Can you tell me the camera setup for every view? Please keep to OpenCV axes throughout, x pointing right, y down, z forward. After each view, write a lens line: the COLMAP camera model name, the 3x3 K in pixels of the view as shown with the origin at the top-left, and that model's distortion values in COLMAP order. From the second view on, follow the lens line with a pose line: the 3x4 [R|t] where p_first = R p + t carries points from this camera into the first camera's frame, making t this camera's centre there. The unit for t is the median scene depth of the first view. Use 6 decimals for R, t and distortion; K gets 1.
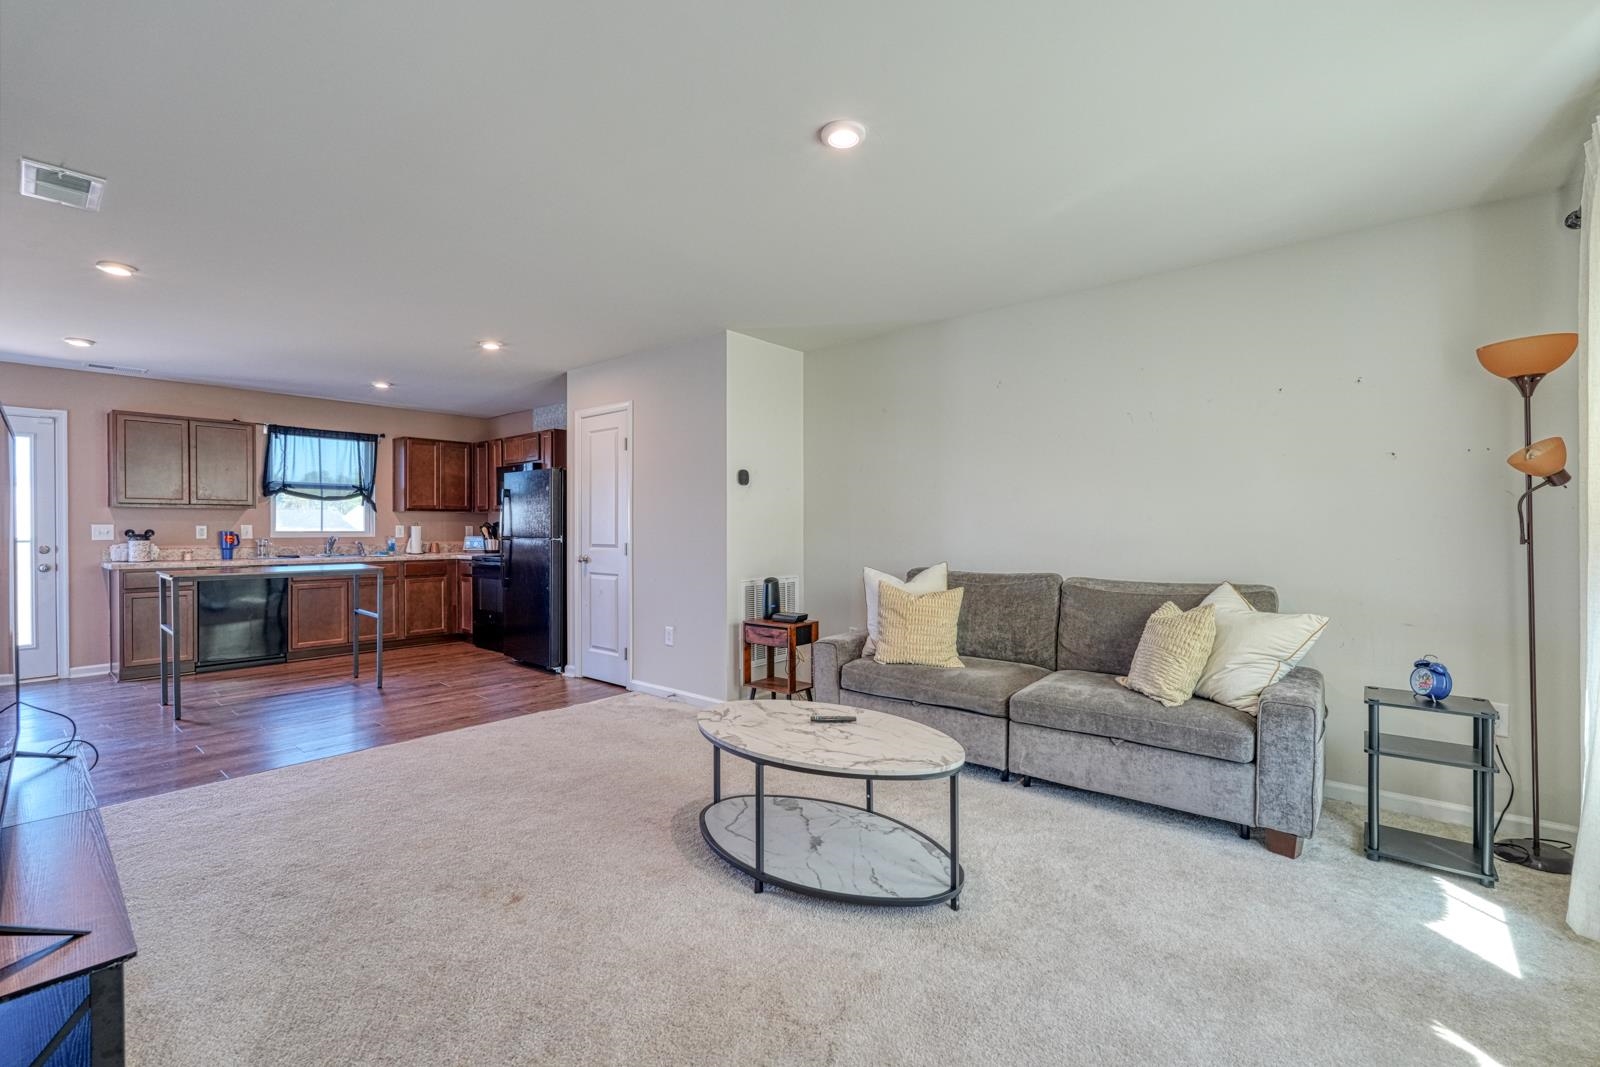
lens RADIAL K [[702.0, 0, 815.2], [0, 702.0, 533.4], [0, 0, 1]] dist [0.001789, -0.000654]
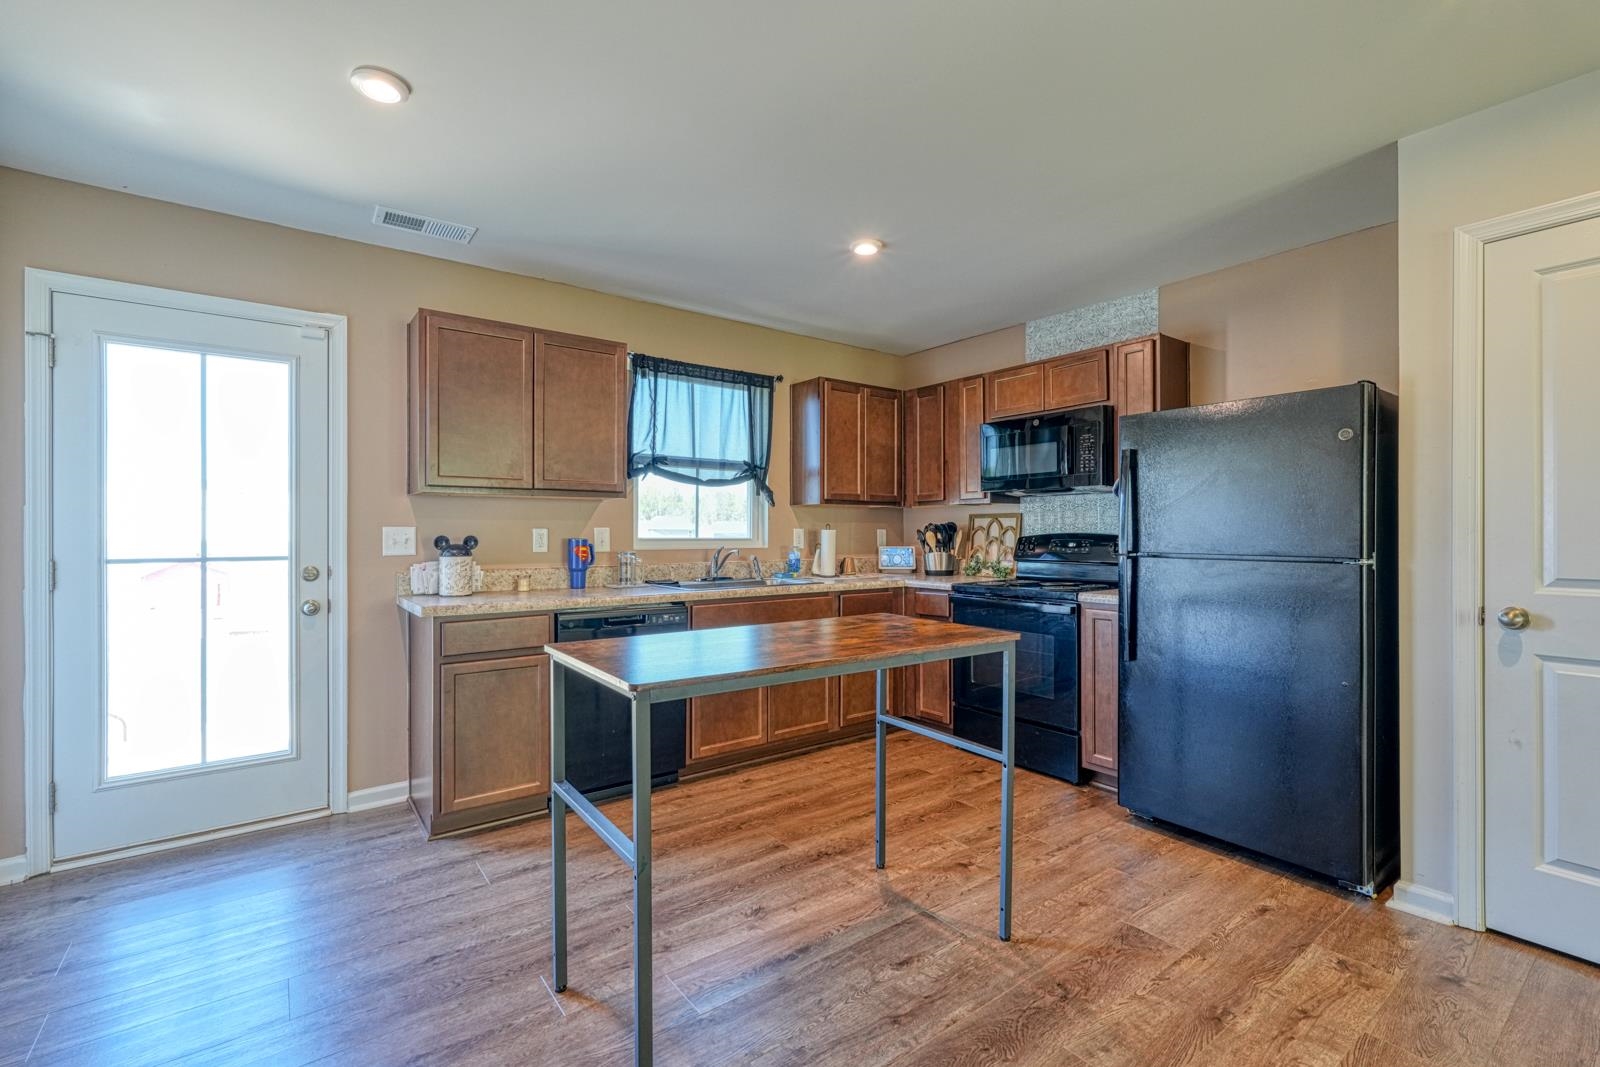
lens RADIAL K [[702.0, 0, 815.2], [0, 702.0, 533.4], [0, 0, 1]] dist [0.001789, -0.000654]
pose [[0.977228, 0.001148, -0.212188, -0.521412], [-0.002315, 0.999984, -0.005251, -0.004880], [0.212179, 0.005622, 0.977215, 0.479219]]
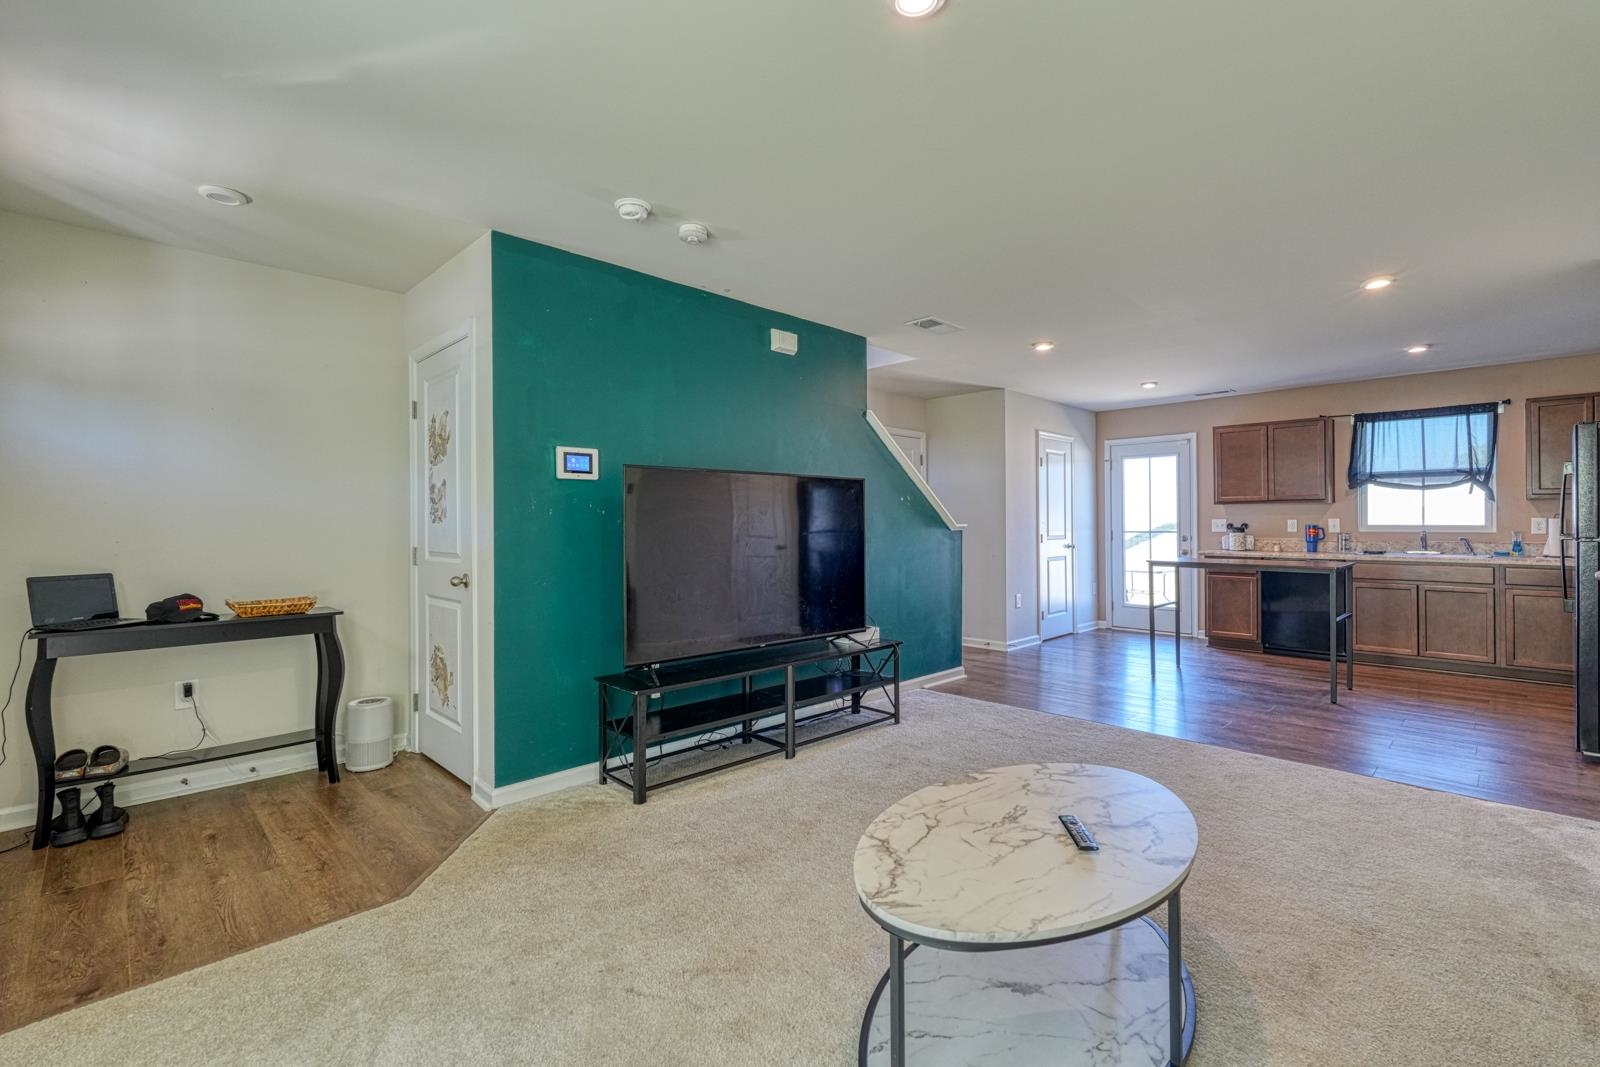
lens RADIAL K [[711.5, 0, 795.0], [0, 711.5, 520.7], [0, 0, 1]] dist [0.016725, -0.000031]
pose [[-0.094451, -0.002065, -0.995527, 0.284855], [-0.003335, 0.999993, -0.001758, -0.004877], [0.995524, 0.003154, -0.094458, 0.335716]]
